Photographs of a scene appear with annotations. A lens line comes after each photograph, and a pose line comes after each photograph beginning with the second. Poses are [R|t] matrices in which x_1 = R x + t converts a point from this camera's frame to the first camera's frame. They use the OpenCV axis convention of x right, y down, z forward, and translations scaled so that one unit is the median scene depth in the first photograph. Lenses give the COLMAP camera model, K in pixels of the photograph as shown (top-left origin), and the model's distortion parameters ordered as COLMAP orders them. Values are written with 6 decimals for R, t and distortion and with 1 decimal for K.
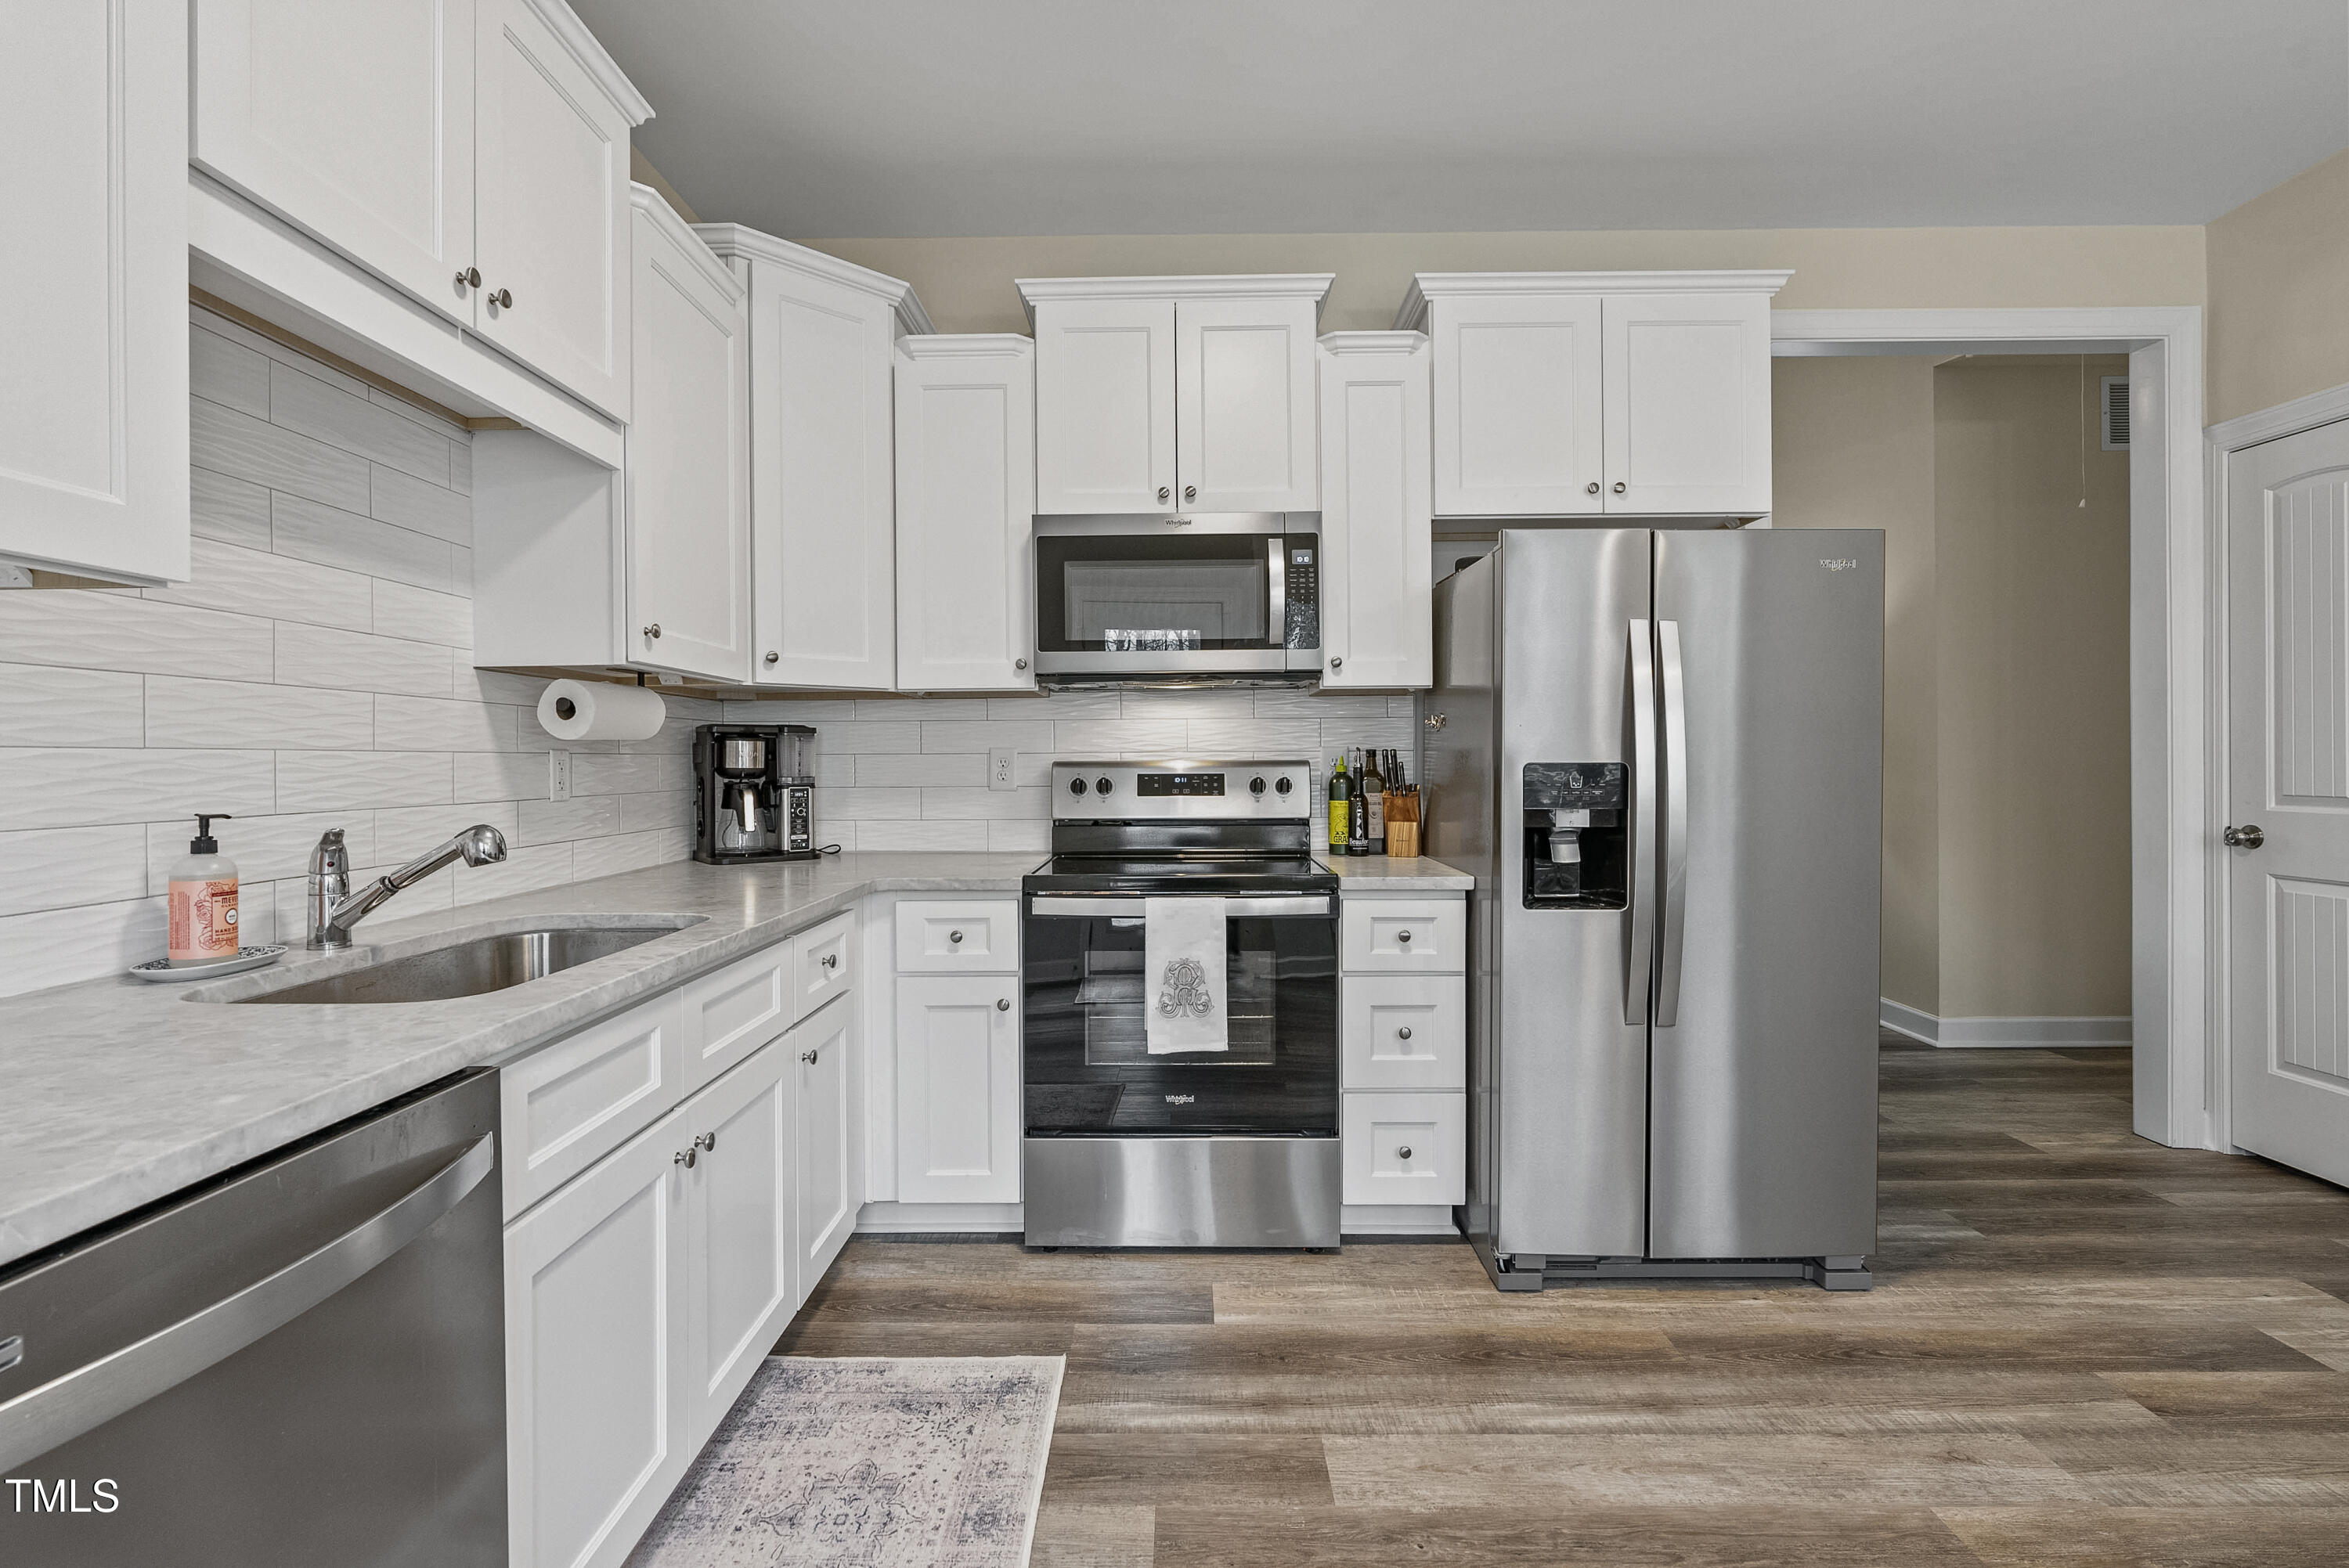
lens RADIAL K [[1079.4, 0, 1151.2], [0, 1079.4, 765.8], [0, 0, 1]] dist [-0.009334, 0.005010]
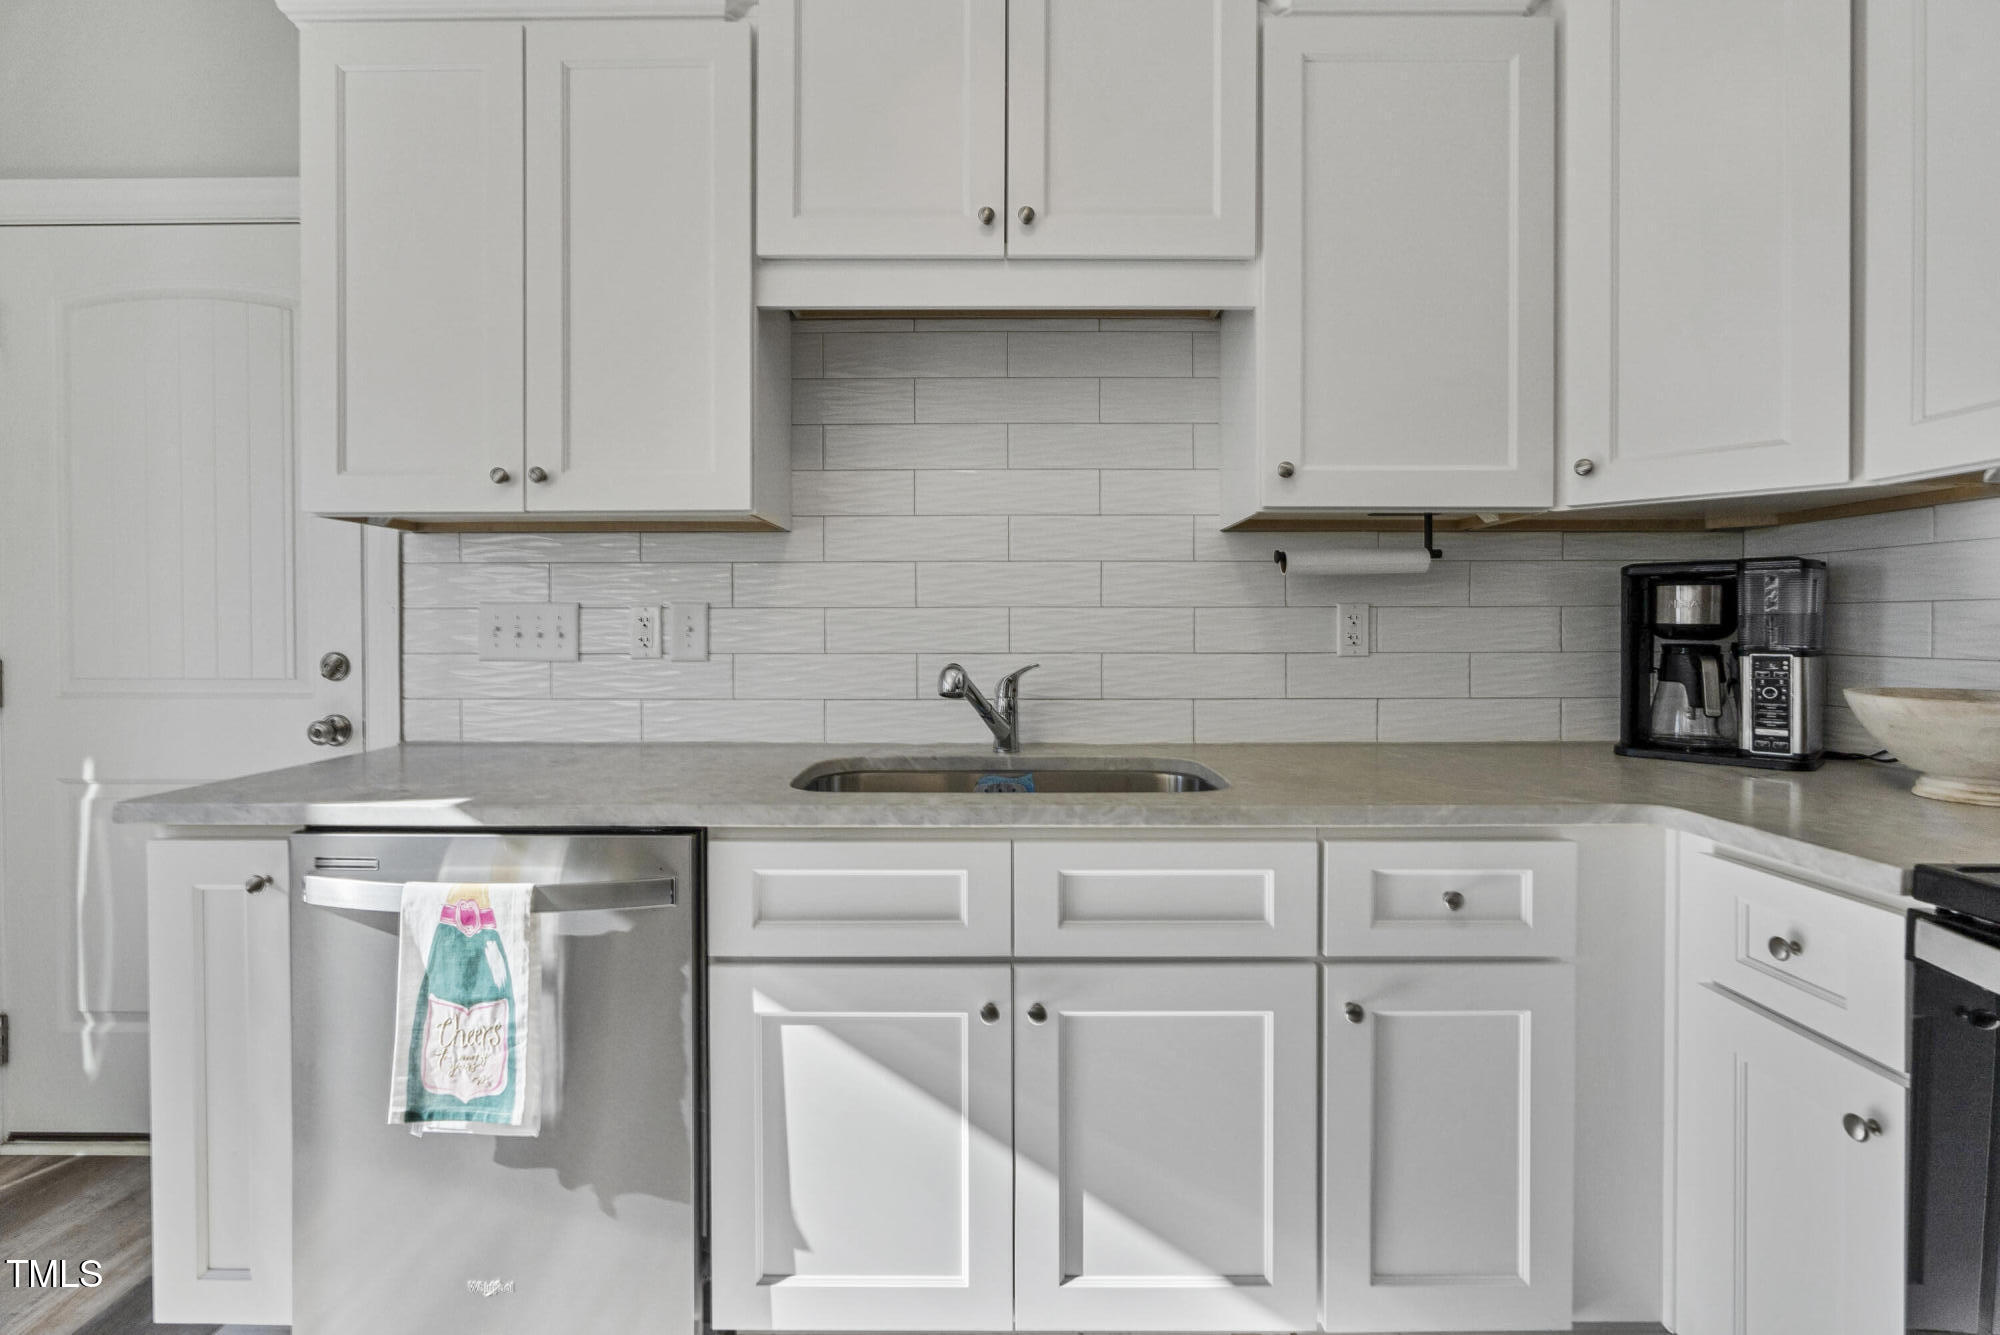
lens RADIAL K [[919.1, 0, 1005.0], [0, 919.1, 642.4], [0, 0, 1]] dist [-0.009334, 0.005010]
pose [[0.012725, 0.021277, -0.999693, 0.258817], [-0.004392, 0.999765, 0.021223, 0.003487], [0.999909, 0.004121, 0.012816, 0.624253]]
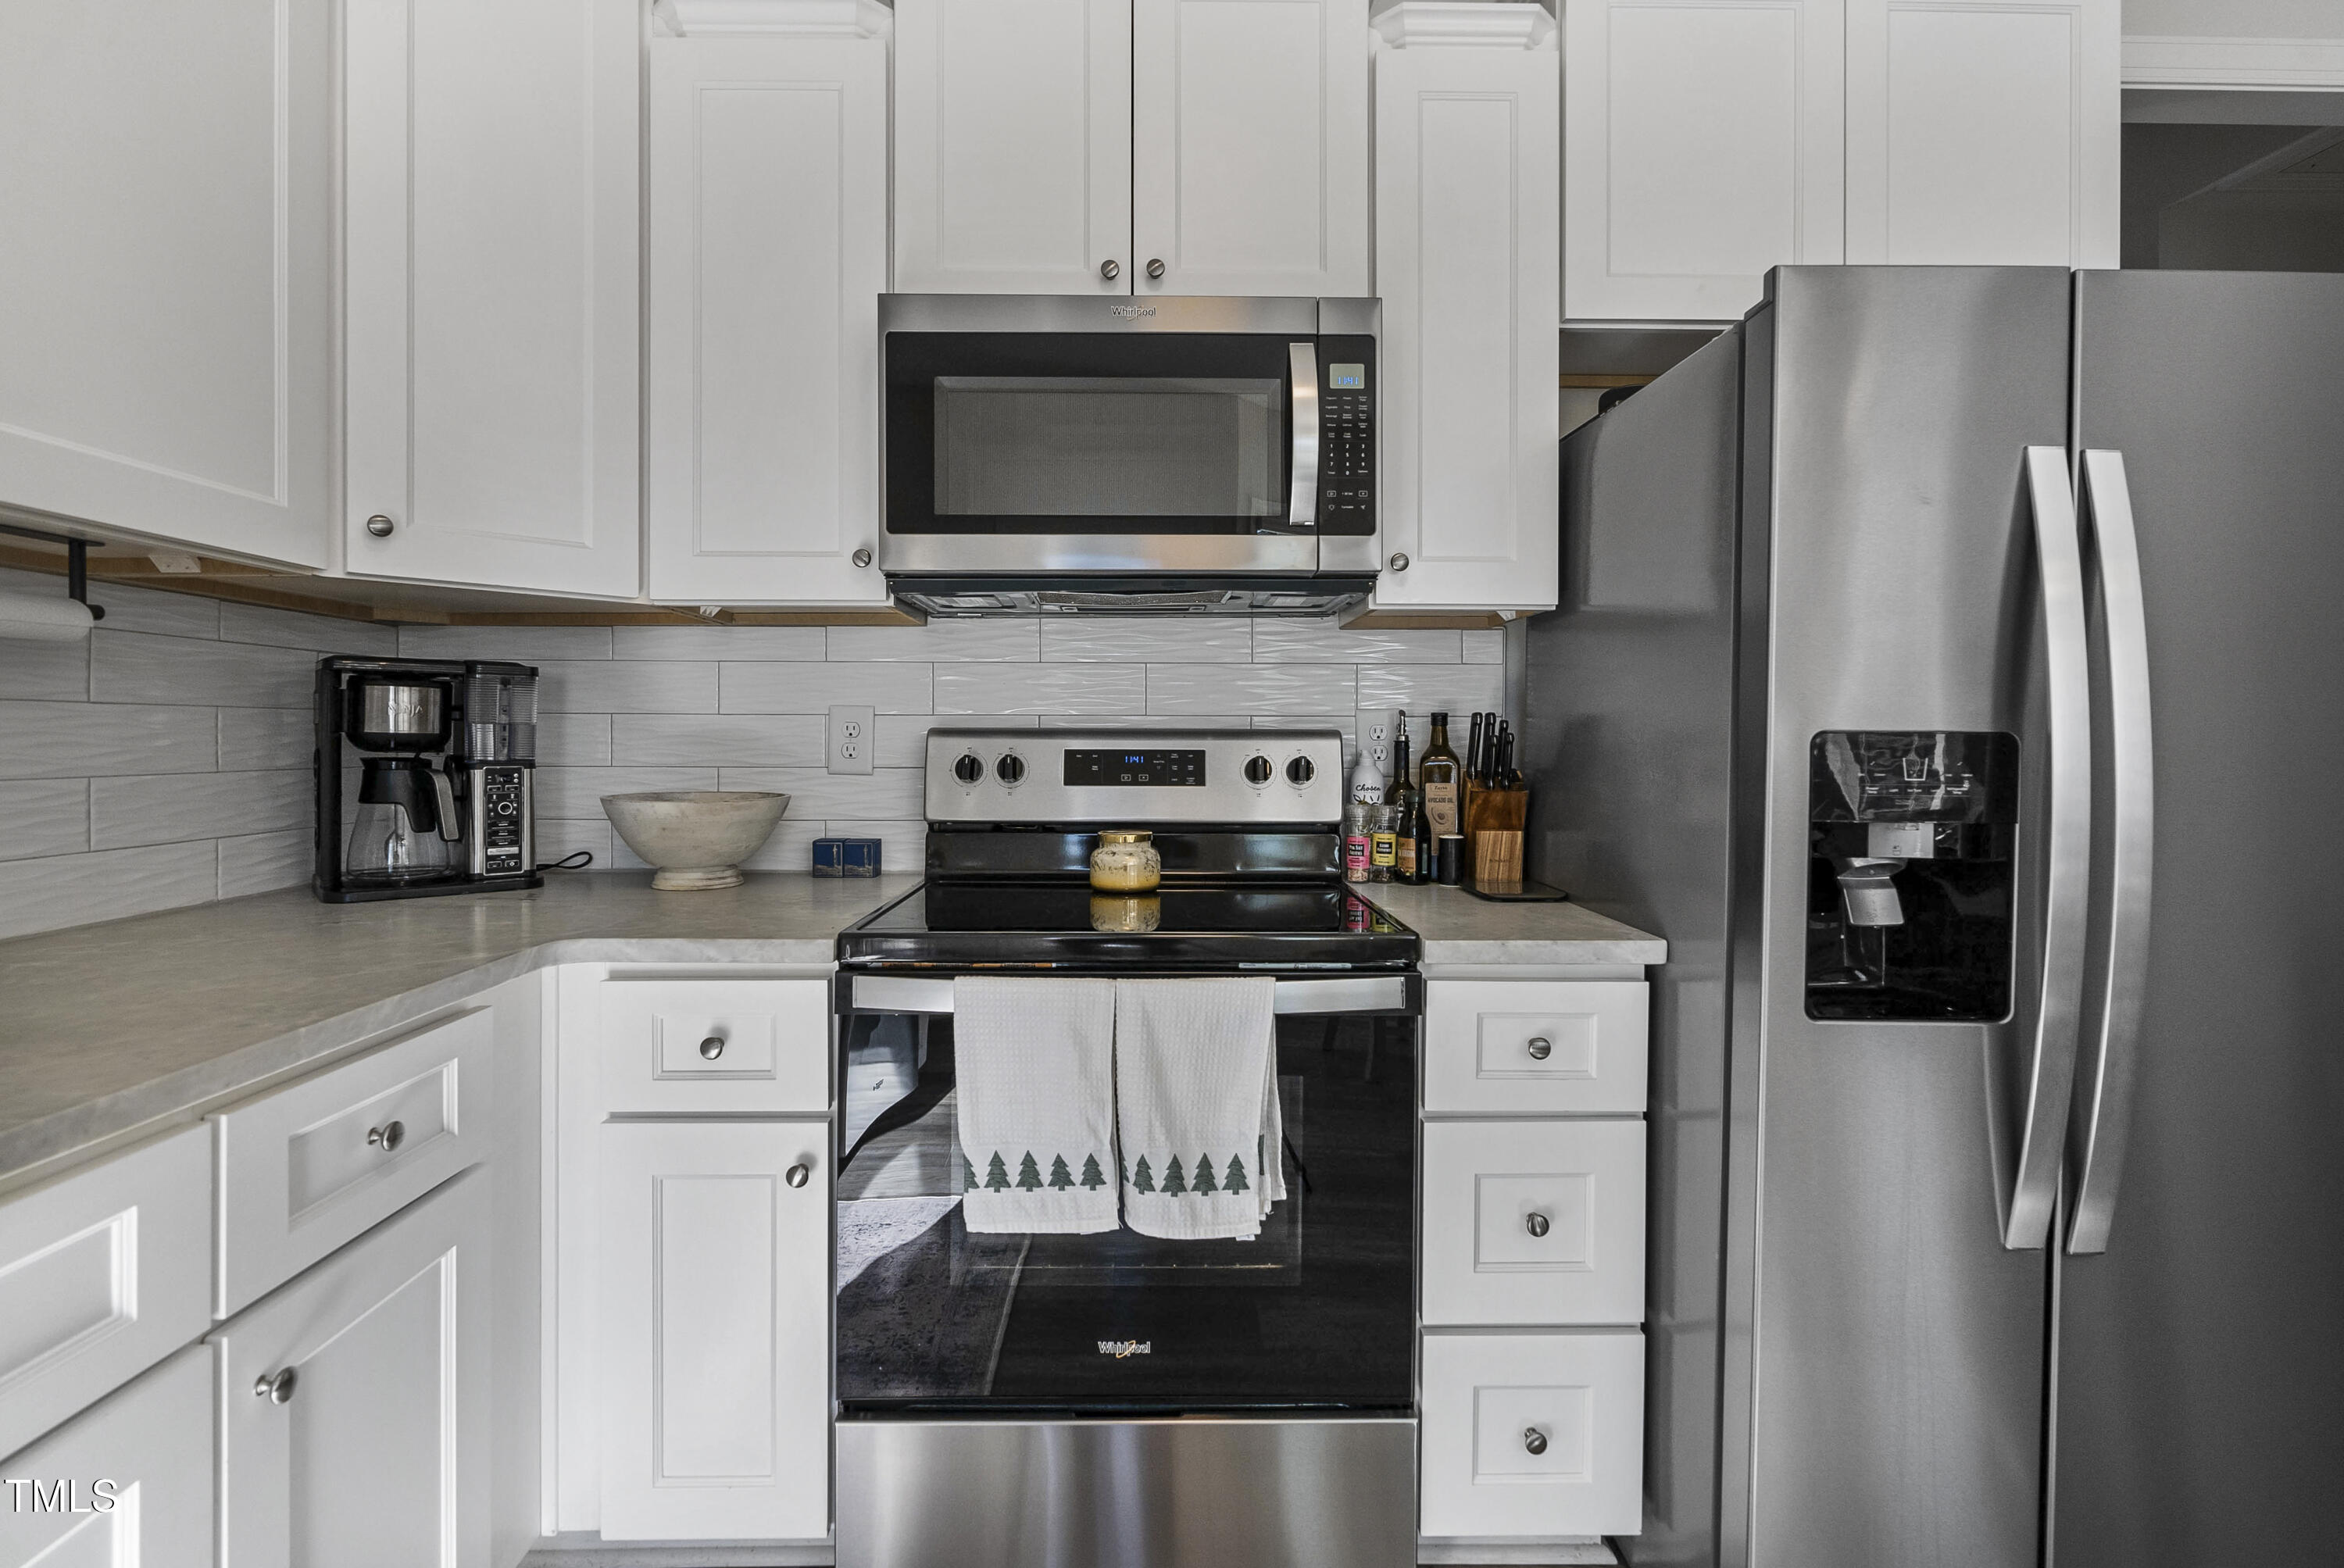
lens RADIAL K [[1077.2, 0, 1162.3], [0, 1077.2, 751.0], [0, 0, 1]] dist [-0.009334, 0.005010]
pose [[0.999359, 0.008032, 0.034889, 0.023884], [-0.008187, 0.999957, 0.004325, 0.006589], [-0.034852, -0.004608, 0.999382, 0.457040]]
